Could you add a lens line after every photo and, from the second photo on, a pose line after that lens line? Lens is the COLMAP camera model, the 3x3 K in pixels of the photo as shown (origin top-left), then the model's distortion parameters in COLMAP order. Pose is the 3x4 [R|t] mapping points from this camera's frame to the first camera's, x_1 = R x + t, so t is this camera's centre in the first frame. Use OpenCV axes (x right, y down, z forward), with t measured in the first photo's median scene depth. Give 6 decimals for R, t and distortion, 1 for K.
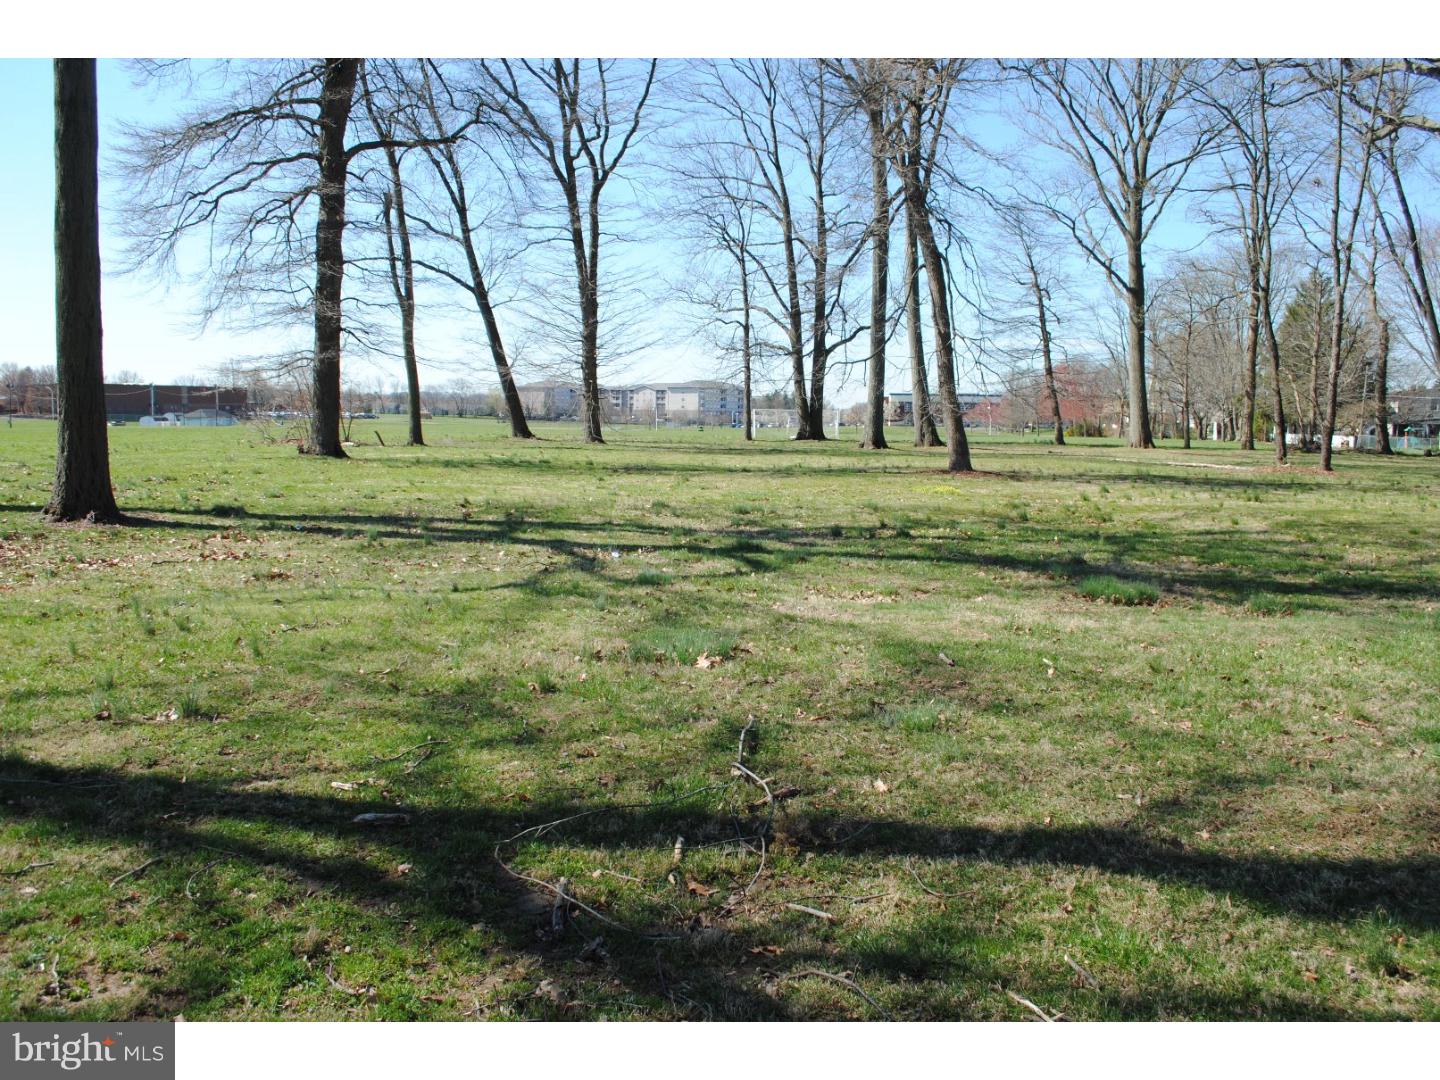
lens RADIAL K [[1159.4, 0, 725.6], [0, 1159.4, 536.0], [0, 0, 1]] dist [-0.083397, -0.002692]
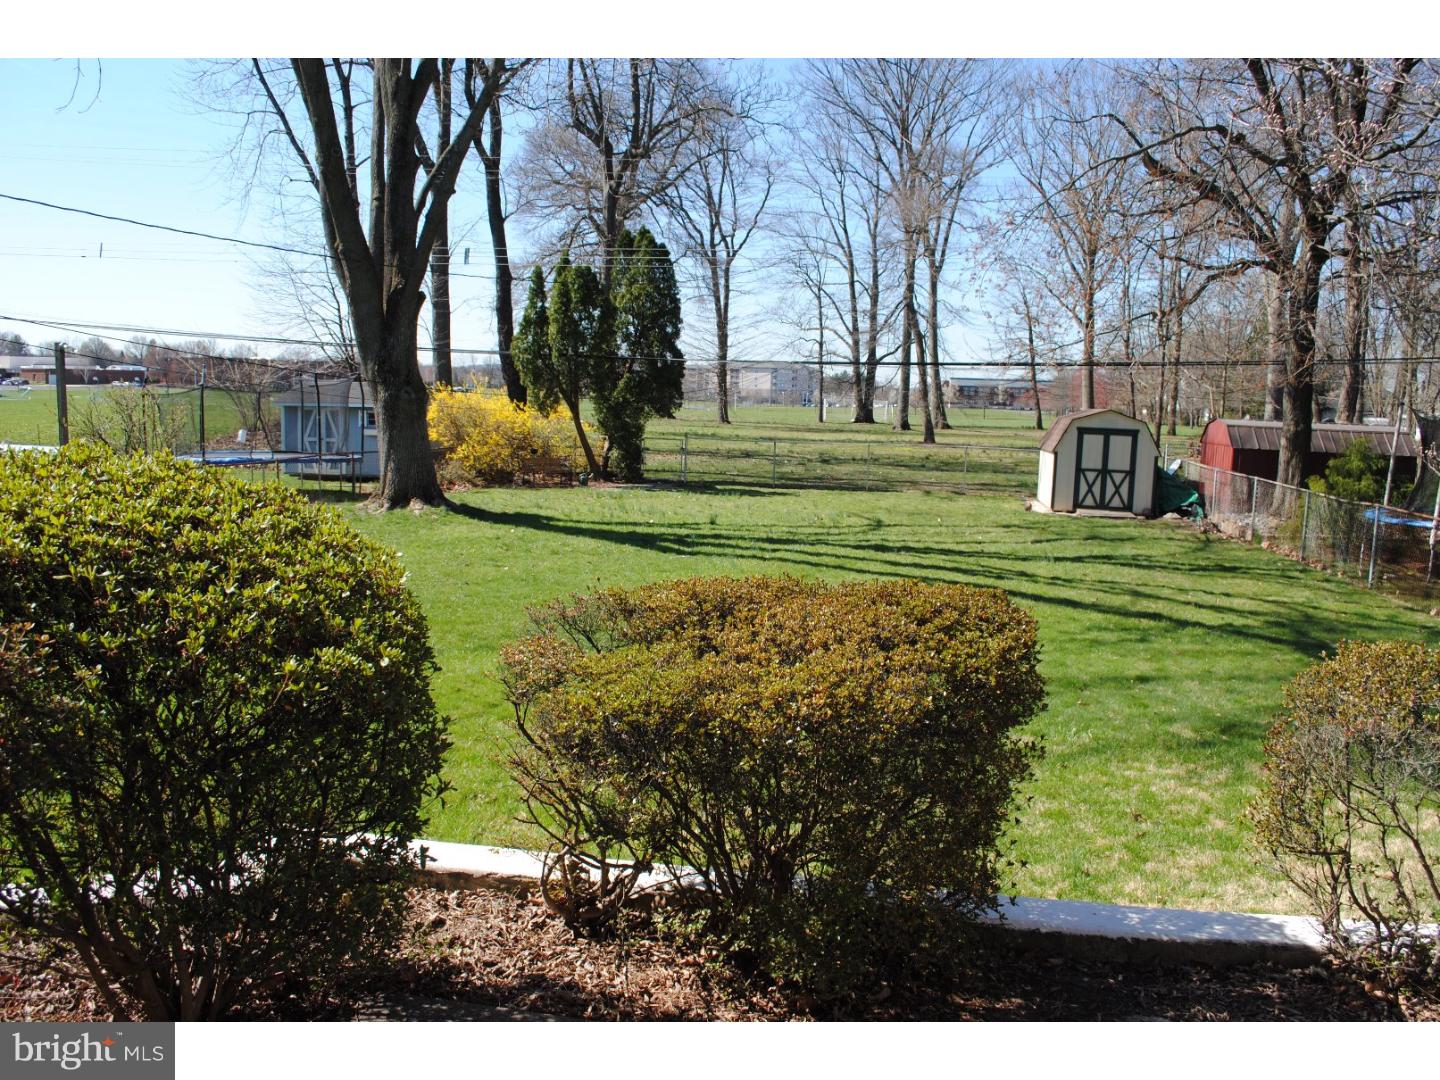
lens RADIAL K [[1159.4, 0, 730.4], [0, 1159.4, 541.4], [0, 0, 1]] dist [-0.083397, -0.002692]
pose [[0.998408, 0.021411, -0.052191, -0.014140], [-0.020101, 0.999473, 0.025502, 0.031006], [0.052710, -0.024412, 0.998311, -0.449266]]
